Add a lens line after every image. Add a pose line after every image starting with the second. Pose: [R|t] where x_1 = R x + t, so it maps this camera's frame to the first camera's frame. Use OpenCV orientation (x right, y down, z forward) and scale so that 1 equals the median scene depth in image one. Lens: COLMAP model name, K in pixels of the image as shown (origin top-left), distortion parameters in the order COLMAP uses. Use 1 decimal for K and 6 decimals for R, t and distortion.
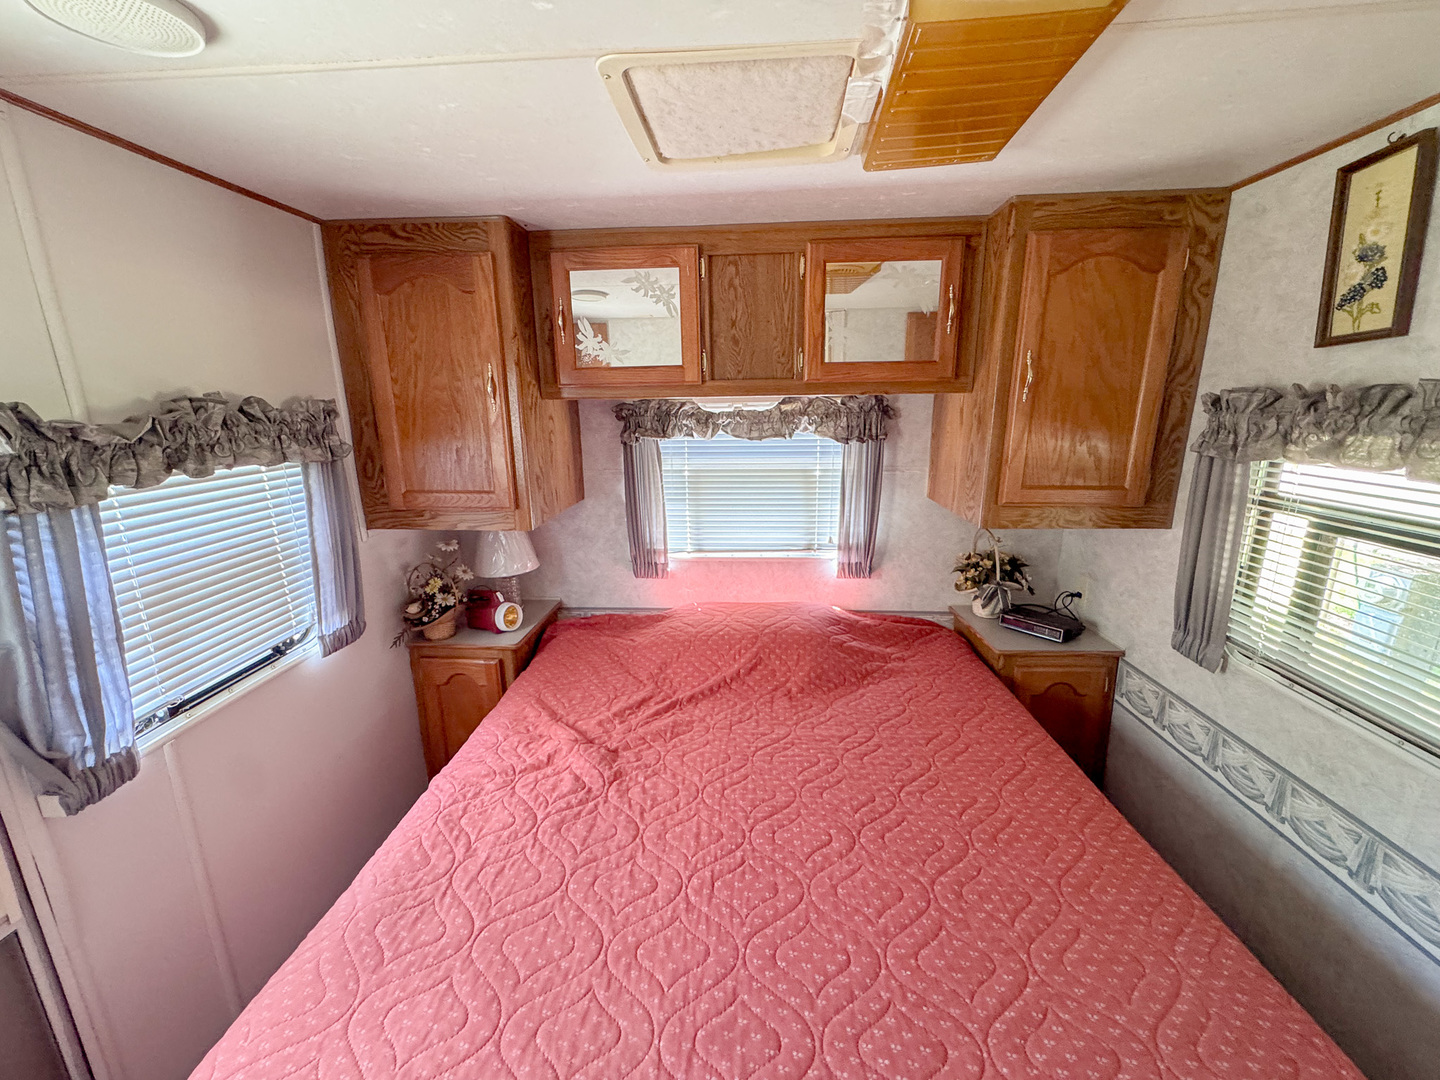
lens RADIAL K [[577.3, 0, 720.0], [0, 577.3, 540.0], [0, 0, 1]] dist [-0.002185, -0.000390]
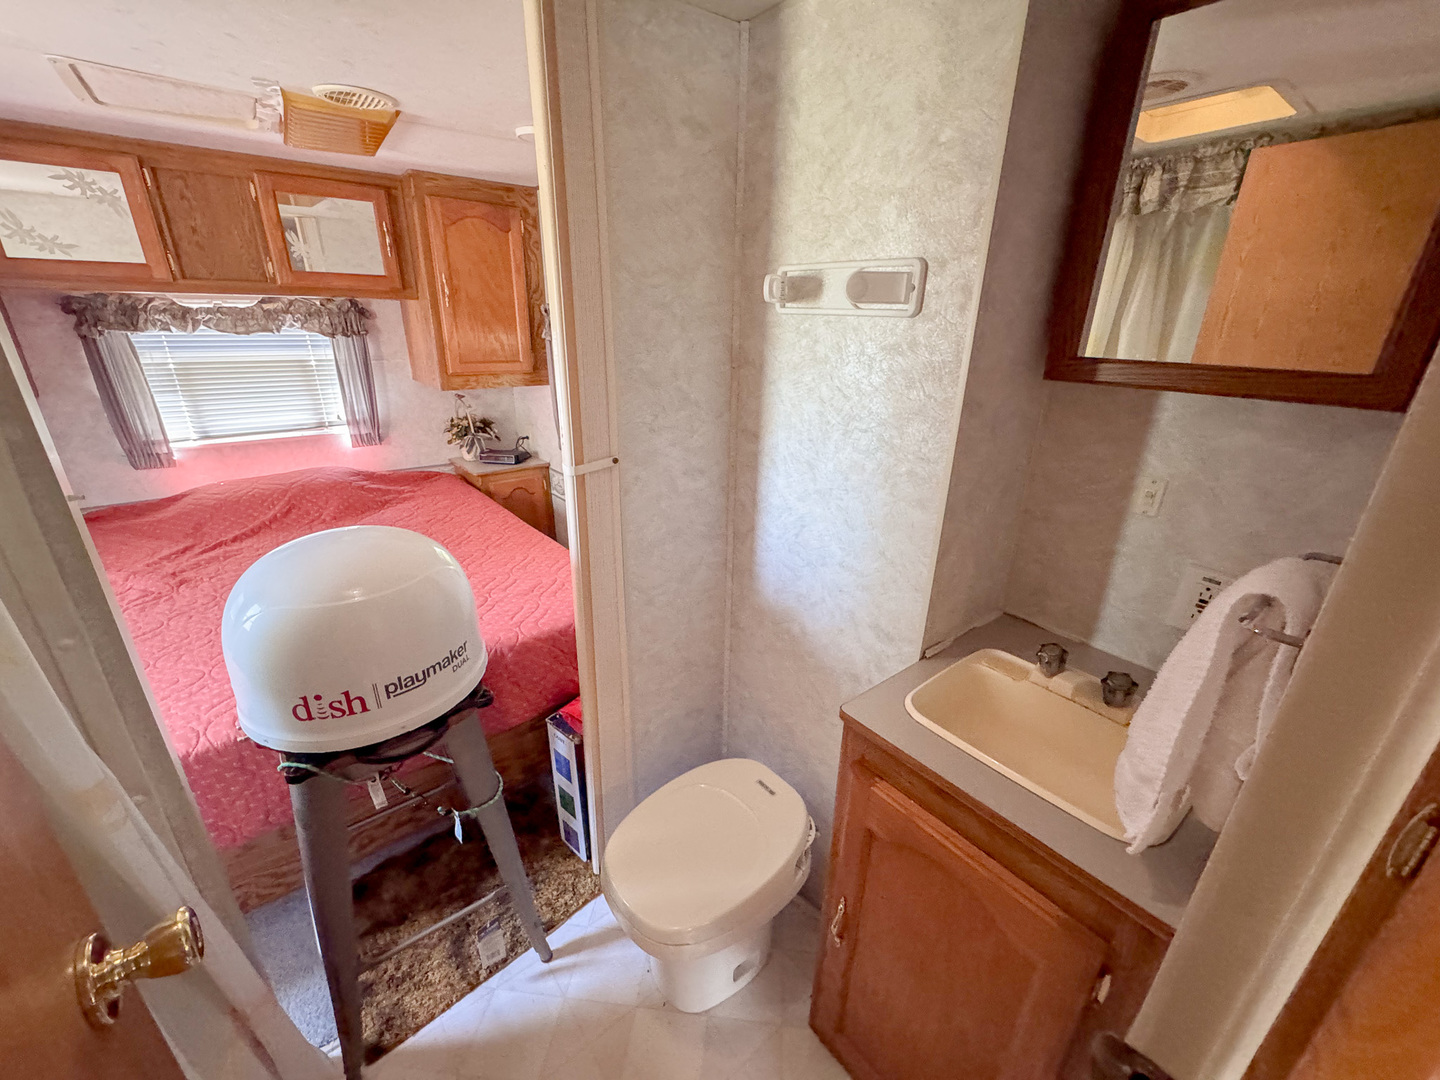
lens RADIAL K [[577.3, 0, 720.0], [0, 577.3, 540.0], [0, 0, 1]] dist [-0.002185, -0.000390]
pose [[0.743562, -0.213632, 0.633622, -0.051895], [0.127014, 0.975462, 0.179835, 0.155713], [-0.656493, -0.053240, 0.752451, -0.574287]]
